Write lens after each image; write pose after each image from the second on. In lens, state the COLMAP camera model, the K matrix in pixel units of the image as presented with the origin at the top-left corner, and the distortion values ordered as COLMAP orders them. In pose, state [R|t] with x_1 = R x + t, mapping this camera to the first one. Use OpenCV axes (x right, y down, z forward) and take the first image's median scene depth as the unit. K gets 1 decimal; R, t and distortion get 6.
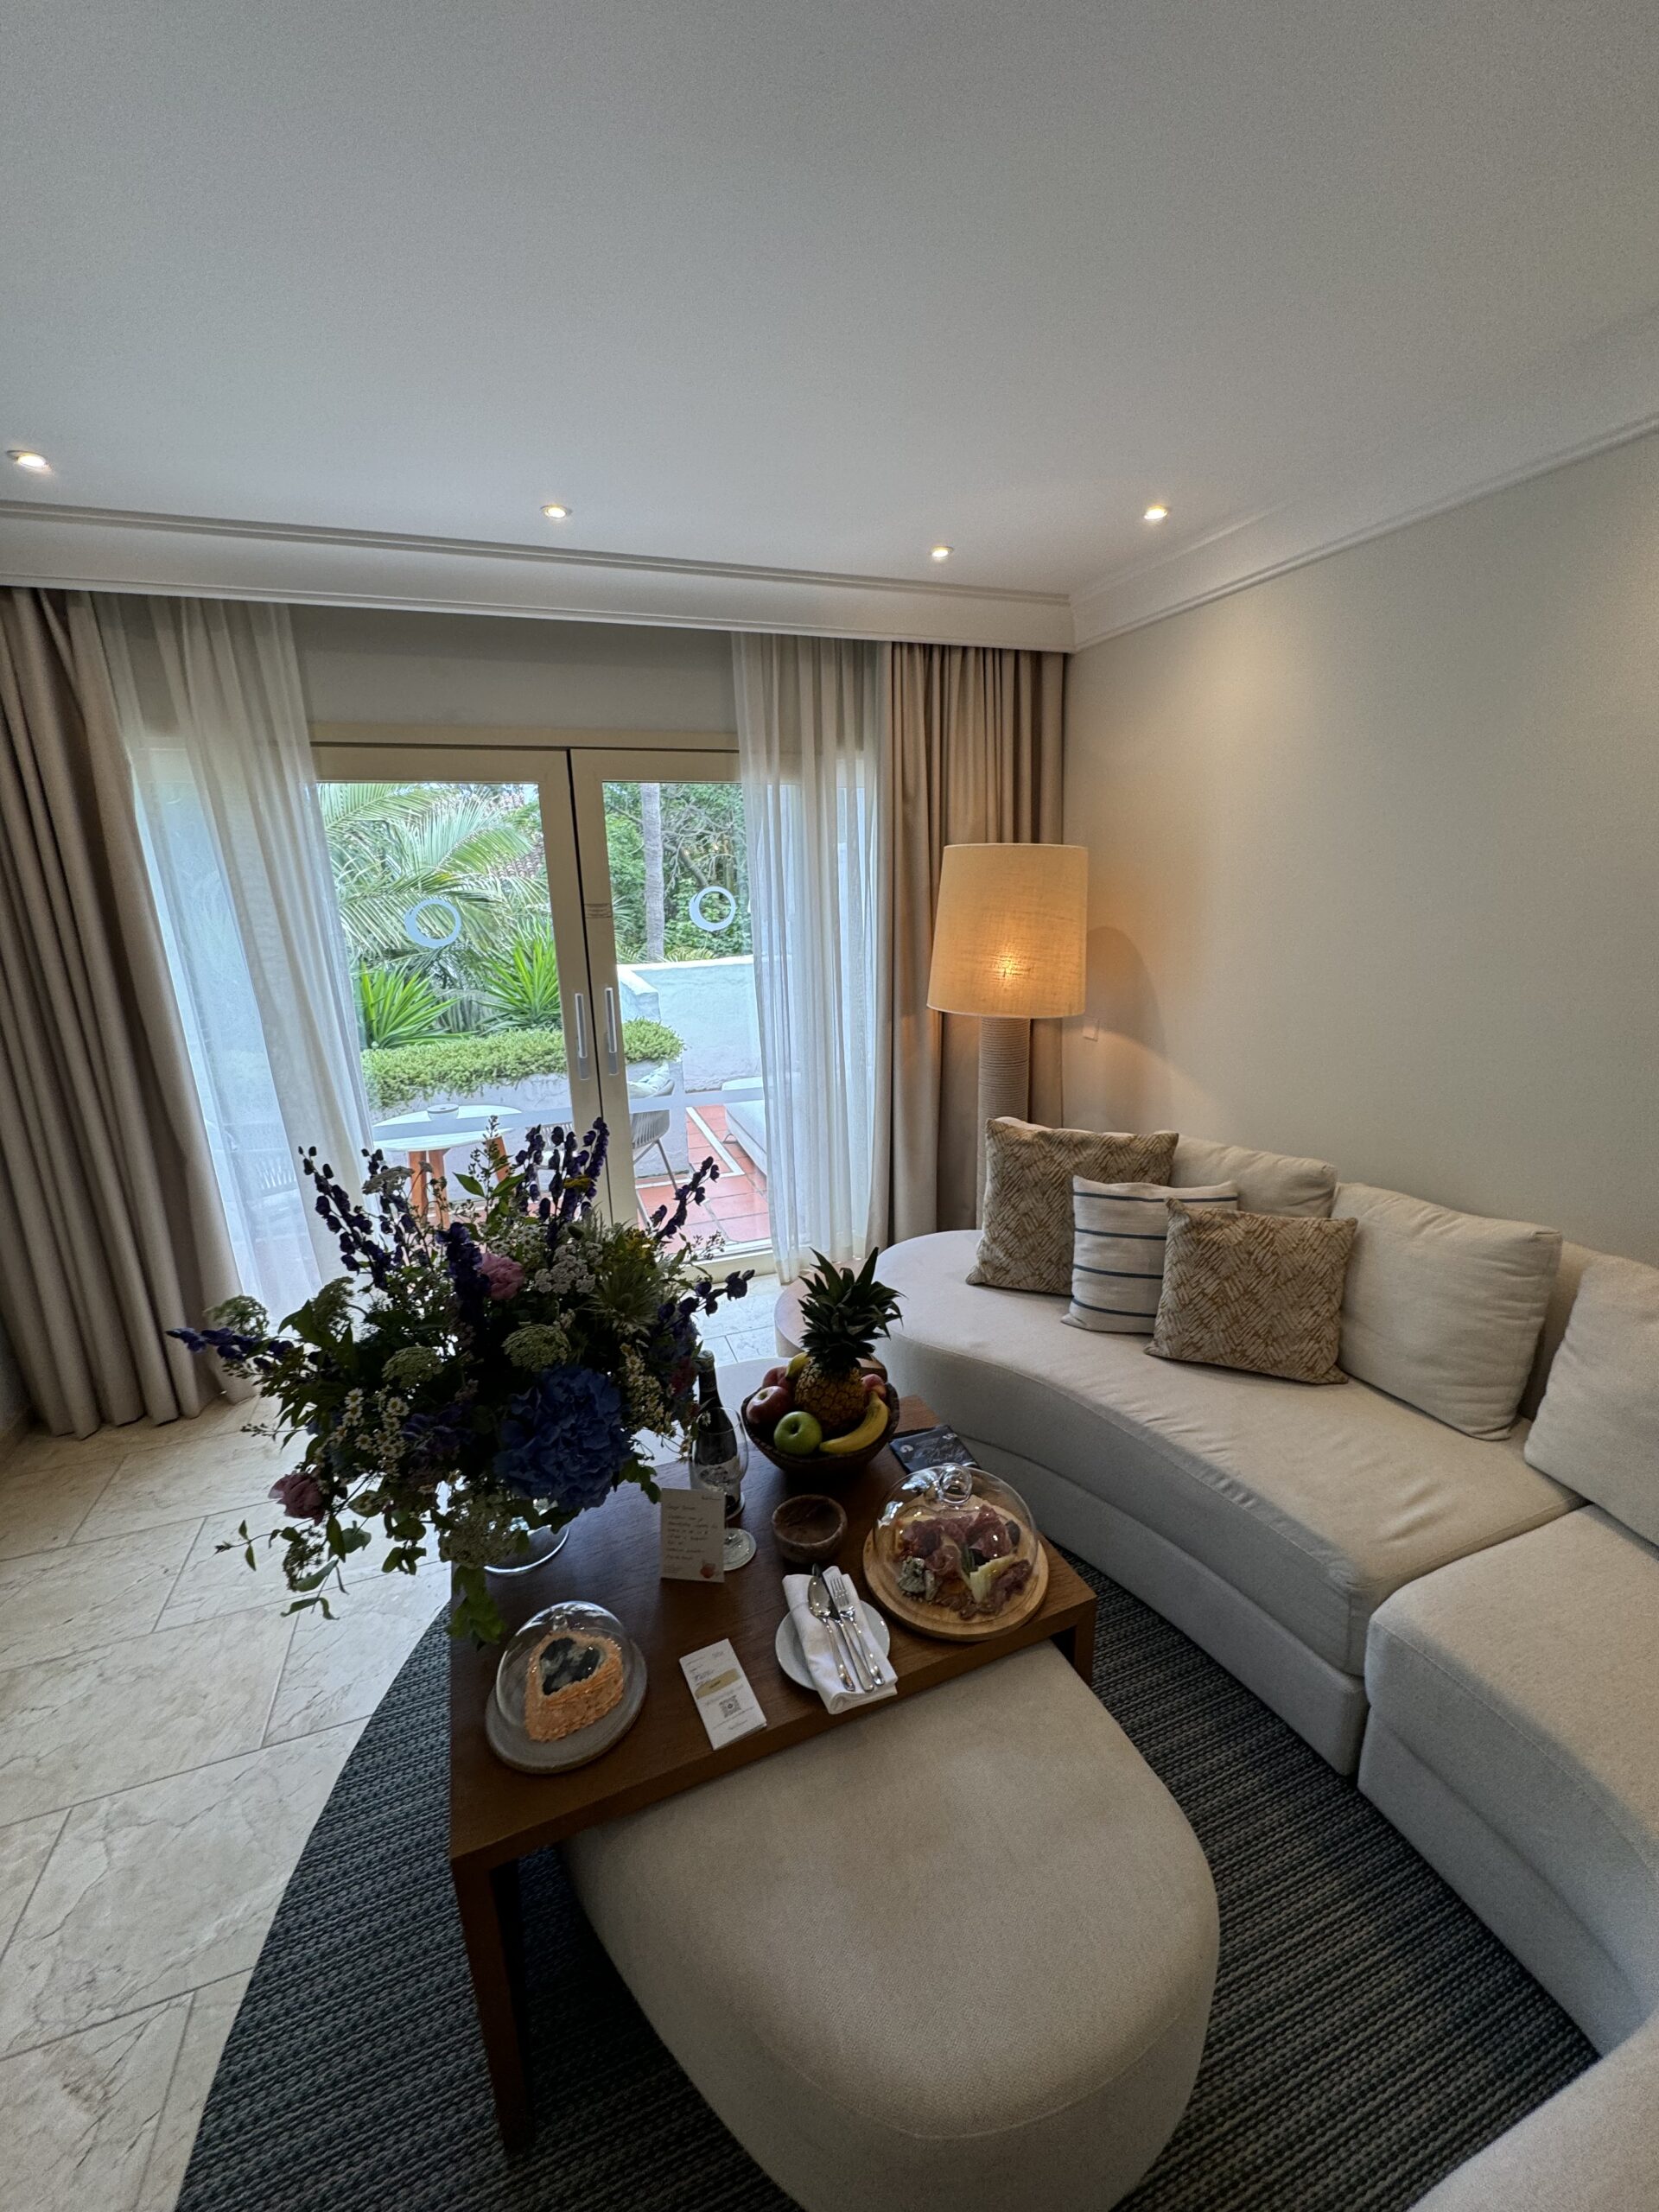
lens RADIAL K [[896.2, 0, 829.5], [0, 896.2, 1106.0], [0, 0, 1]] dist [-0.001704, -0.000207]
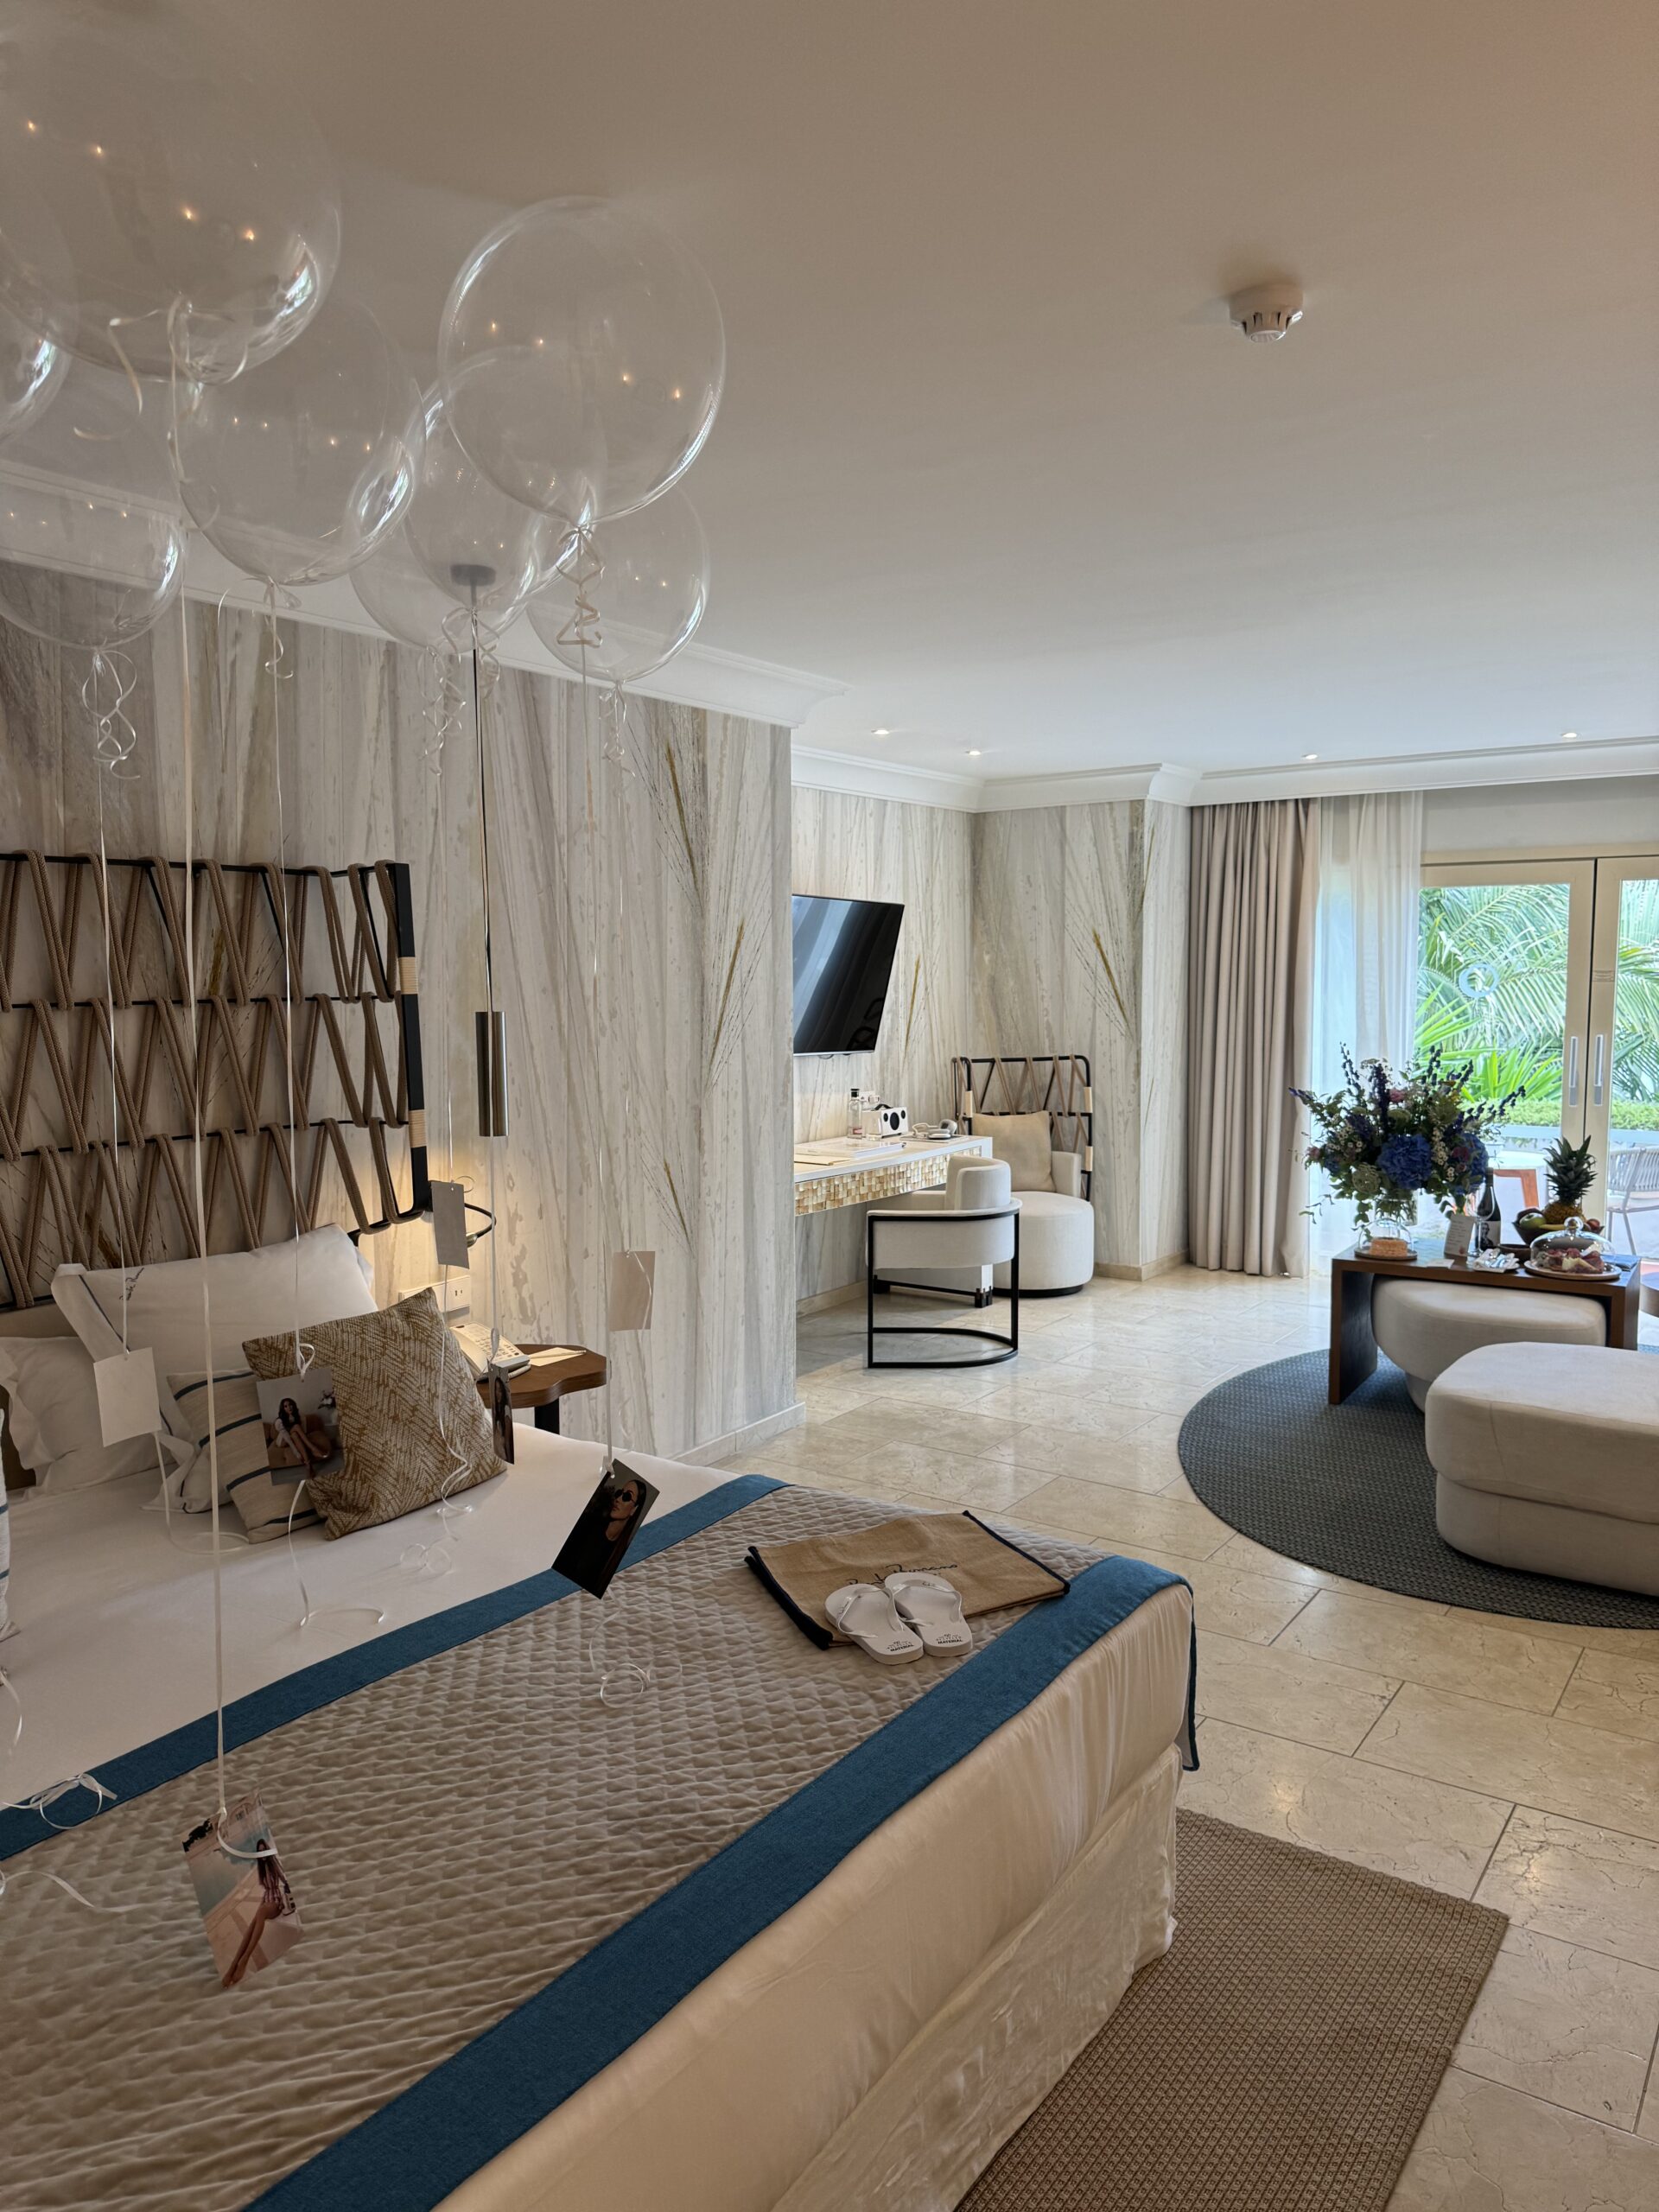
lens RADIAL K [[1576.9, 0, 829.5], [0, 1576.9, 1106.0], [0, 0, 1]] dist [0.039665, -0.006983]
pose [[0.597563, 0.102871, -0.795195, 1.102057], [-0.222036, 0.974183, -0.040827, 0.366350], [0.770466, 0.200959, 0.604977, -1.458333]]
